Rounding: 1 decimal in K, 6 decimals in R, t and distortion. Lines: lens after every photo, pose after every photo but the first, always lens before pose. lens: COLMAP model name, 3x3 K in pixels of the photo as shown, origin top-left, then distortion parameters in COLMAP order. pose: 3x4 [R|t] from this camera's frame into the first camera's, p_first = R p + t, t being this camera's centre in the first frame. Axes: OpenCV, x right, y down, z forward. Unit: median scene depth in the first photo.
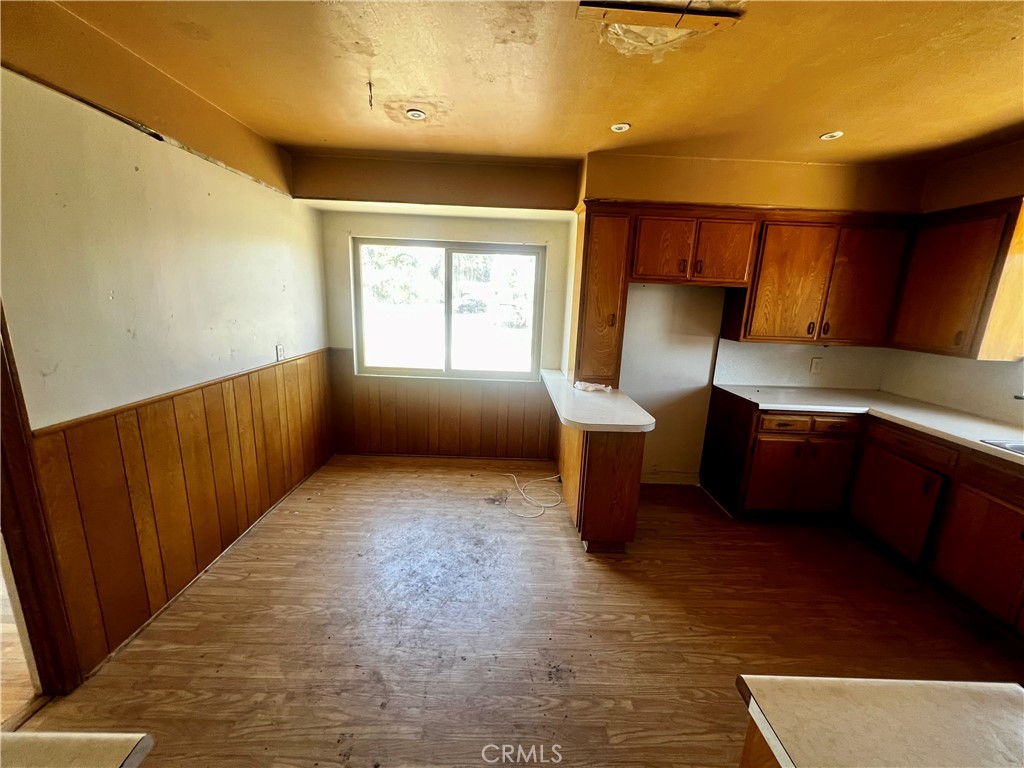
lens RADIAL K [[411.9, 0, 511.8], [0, 411.9, 386.7], [0, 0, 1]] dist [0.000678, -0.000008]
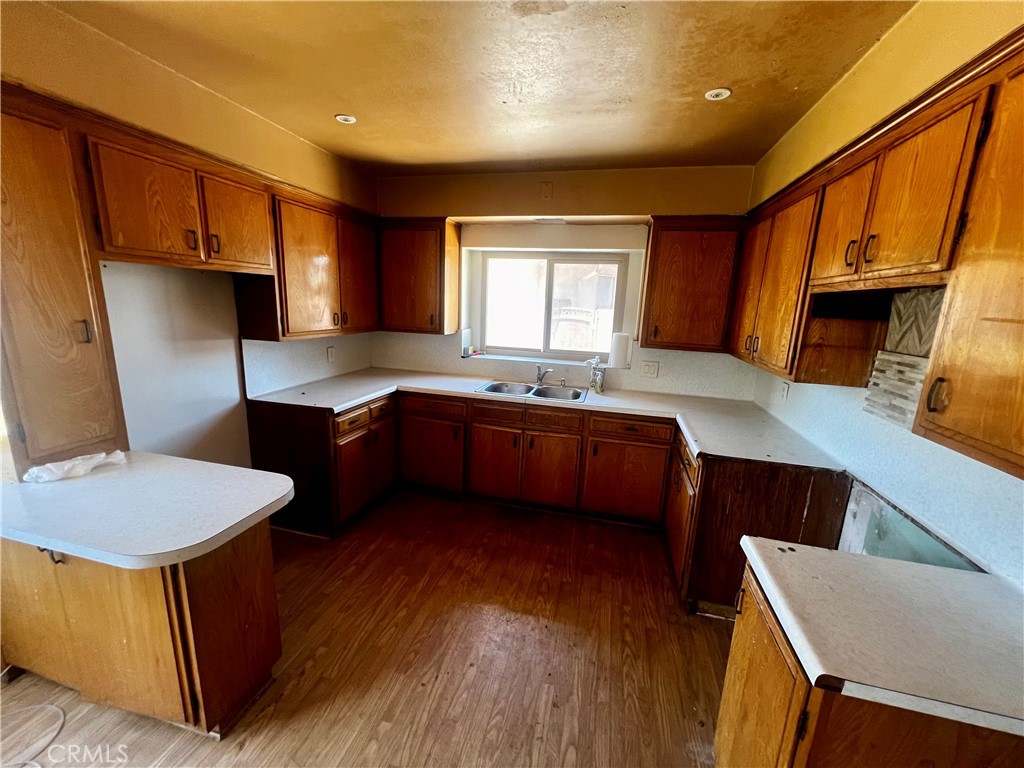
lens RADIAL K [[411.9, 0, 511.8], [0, 411.9, 386.7], [0, 0, 1]] dist [0.000678, -0.000008]
pose [[0.257290, -0.226827, 0.939336, -0.129876], [0.181704, 0.966078, 0.183515, -0.095560], [-0.949097, 0.123465, 0.289777, 0.357234]]
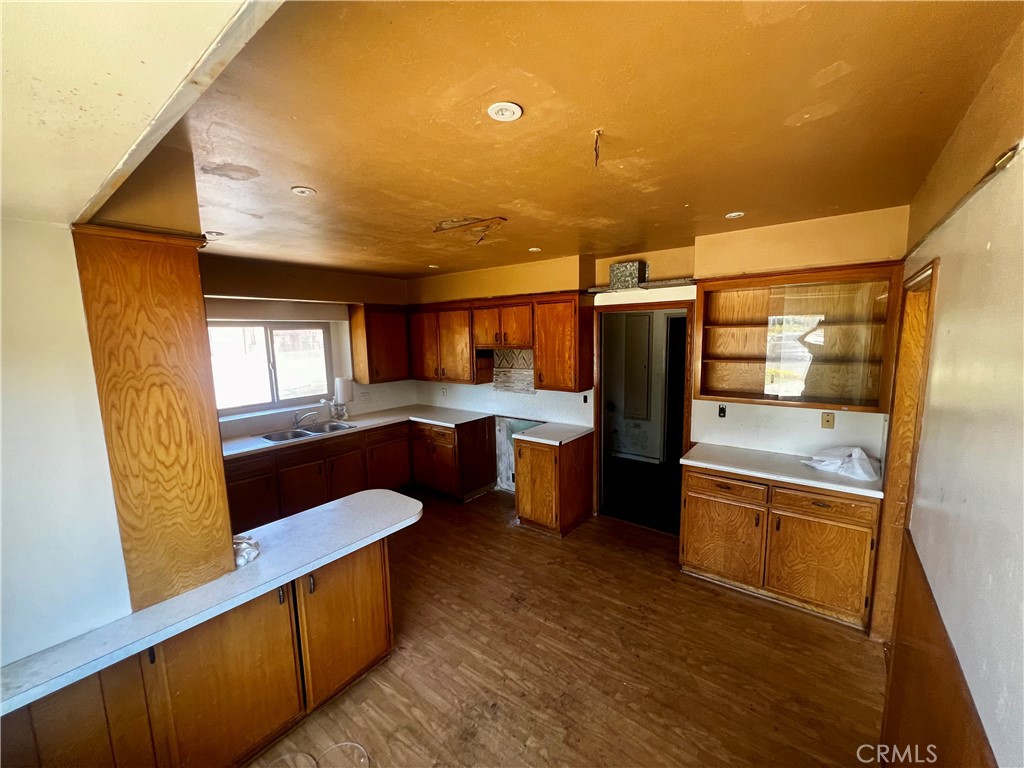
lens RADIAL K [[411.9, 0, 511.8], [0, 411.9, 386.7], [0, 0, 1]] dist [0.000678, -0.000008]
pose [[-0.782638, -0.103069, 0.613884, -0.484937], [0.126752, 0.939147, 0.319275, -0.384878], [-0.609435, 0.327688, -0.721948, 1.188695]]
